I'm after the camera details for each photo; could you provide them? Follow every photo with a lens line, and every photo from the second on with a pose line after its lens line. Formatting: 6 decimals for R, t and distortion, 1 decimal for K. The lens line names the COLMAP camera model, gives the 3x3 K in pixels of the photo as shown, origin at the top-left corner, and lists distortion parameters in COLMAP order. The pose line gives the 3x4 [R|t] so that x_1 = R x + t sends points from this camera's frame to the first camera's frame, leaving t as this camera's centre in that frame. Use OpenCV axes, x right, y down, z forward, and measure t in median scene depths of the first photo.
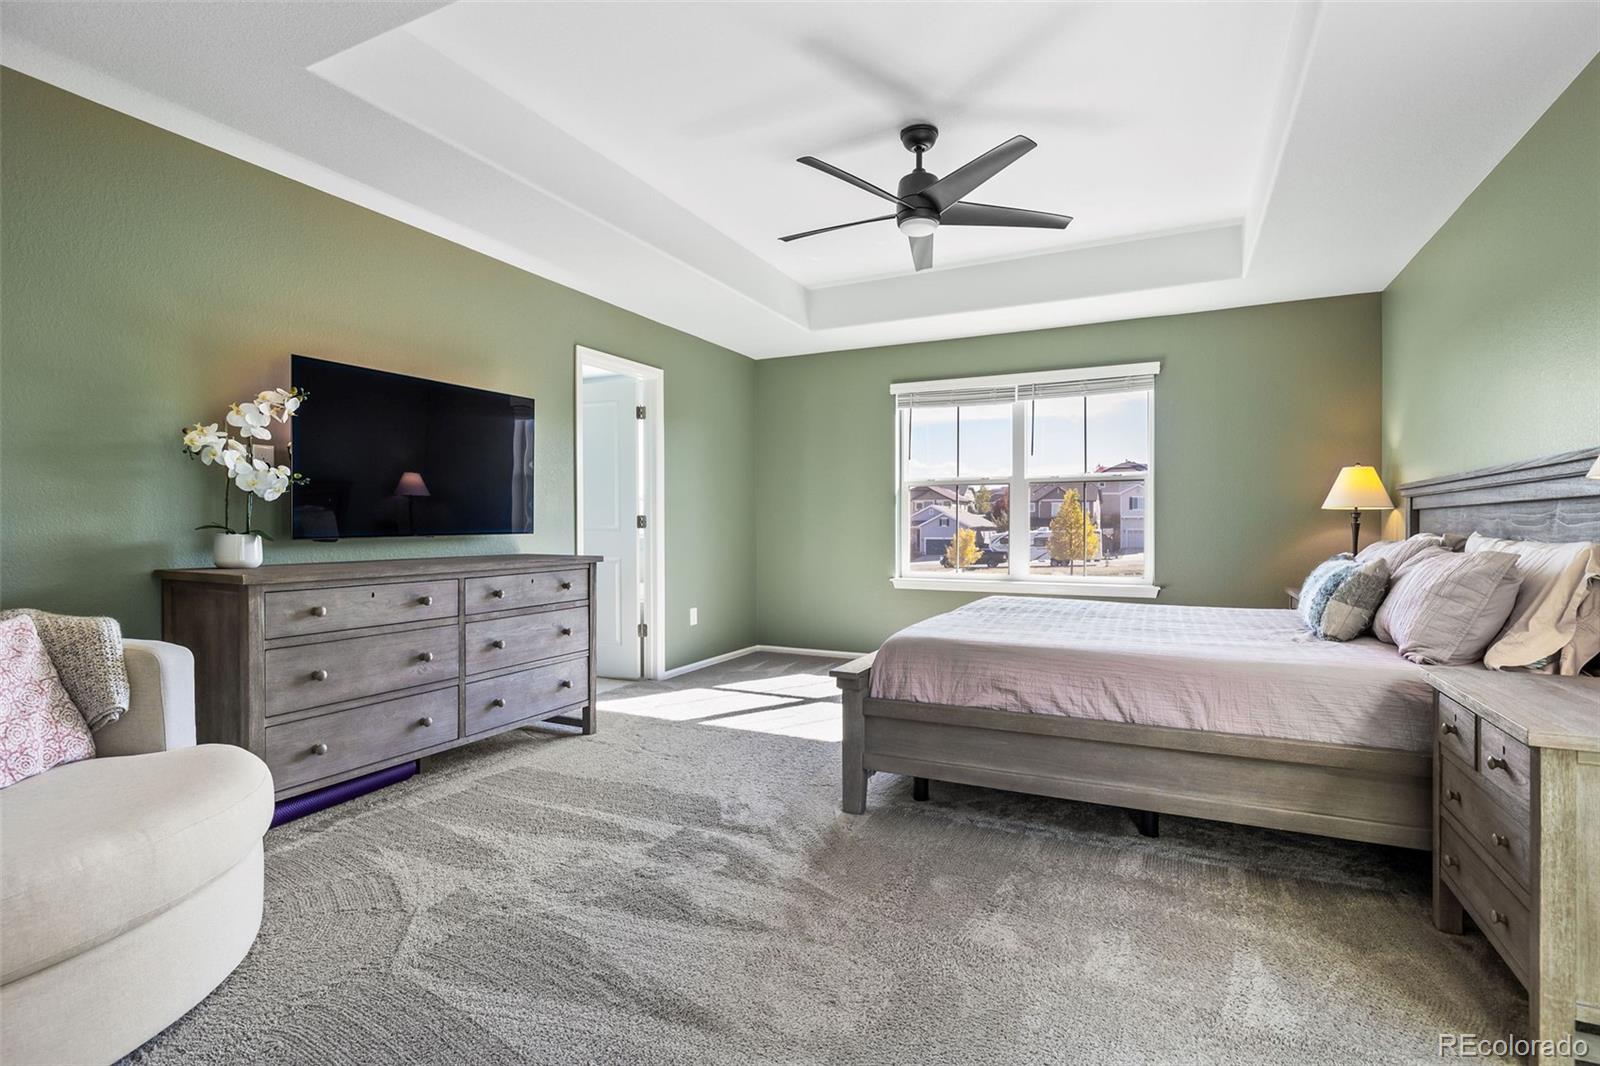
lens RADIAL K [[773.4, 0, 800.6], [0, 773.4, 527.1], [0, 0, 1]] dist [-0.004584, -0.000061]
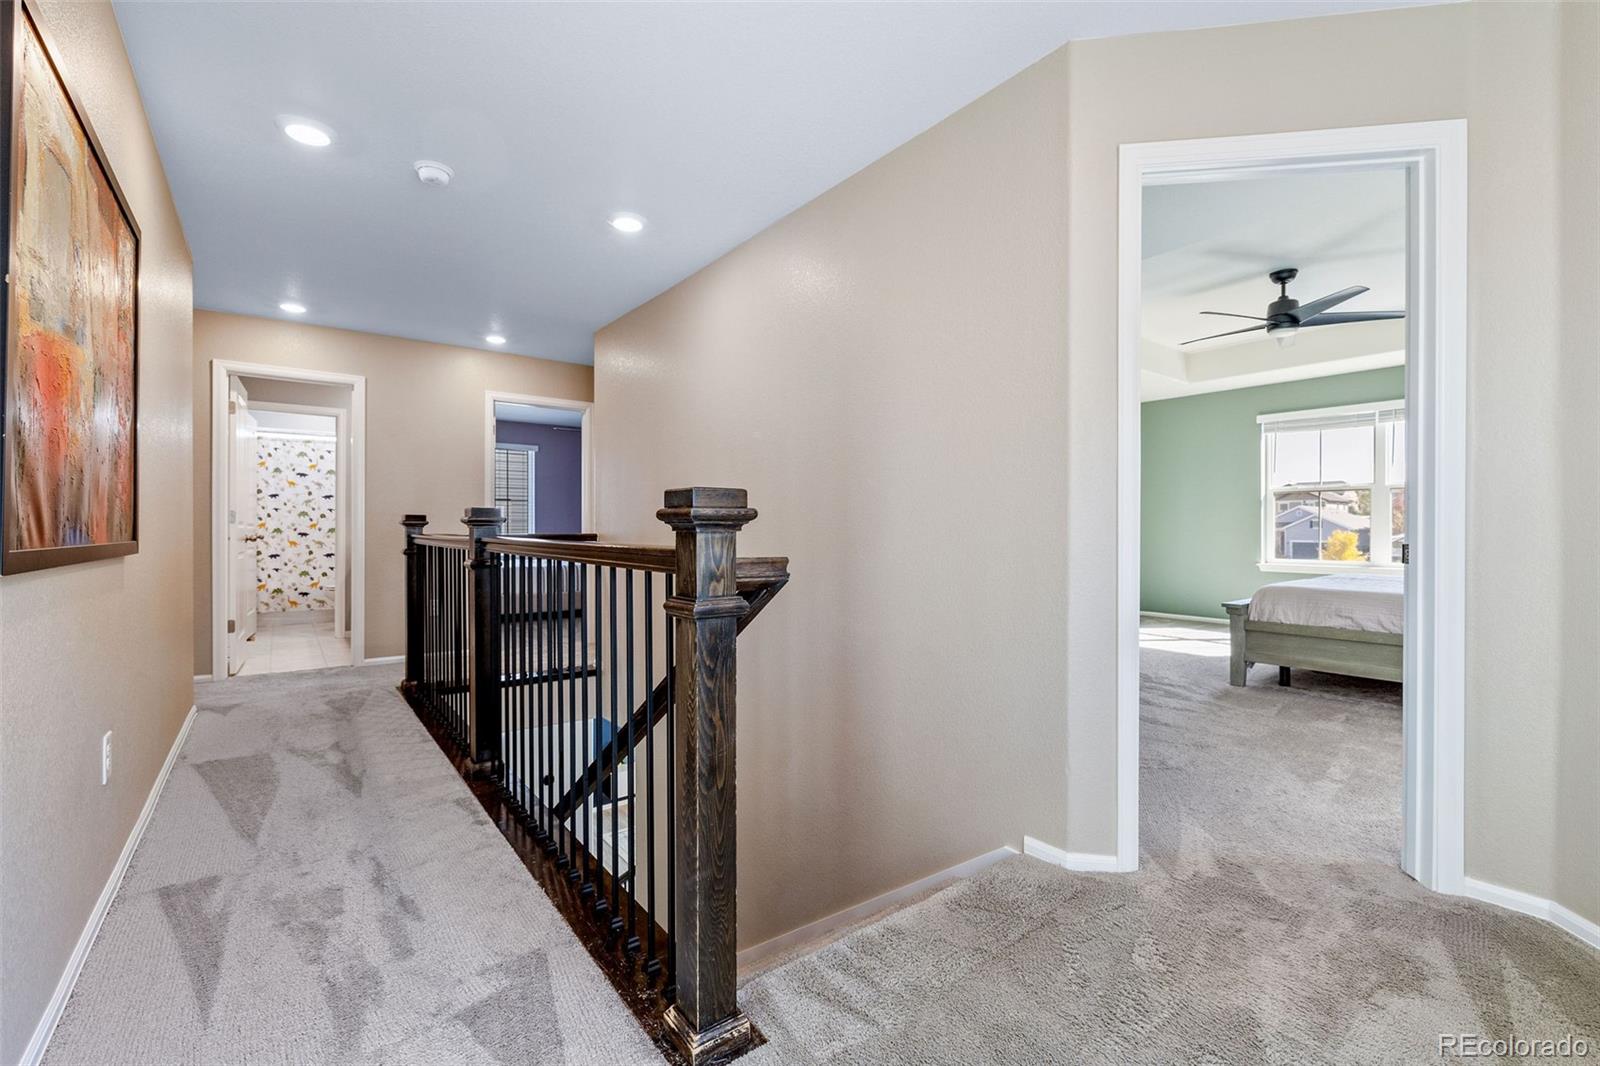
lens RADIAL K [[677.3, 0, 800.0], [0, 677.3, 533.0], [0, 0, 1]] dist [-0.001444, -0.000212]
pose [[0.892315, -0.000055, -0.451414, -0.105836], [0.001902, 0.999992, 0.003639, 0.015353], [0.451410, -0.004106, 0.892307, -0.692572]]
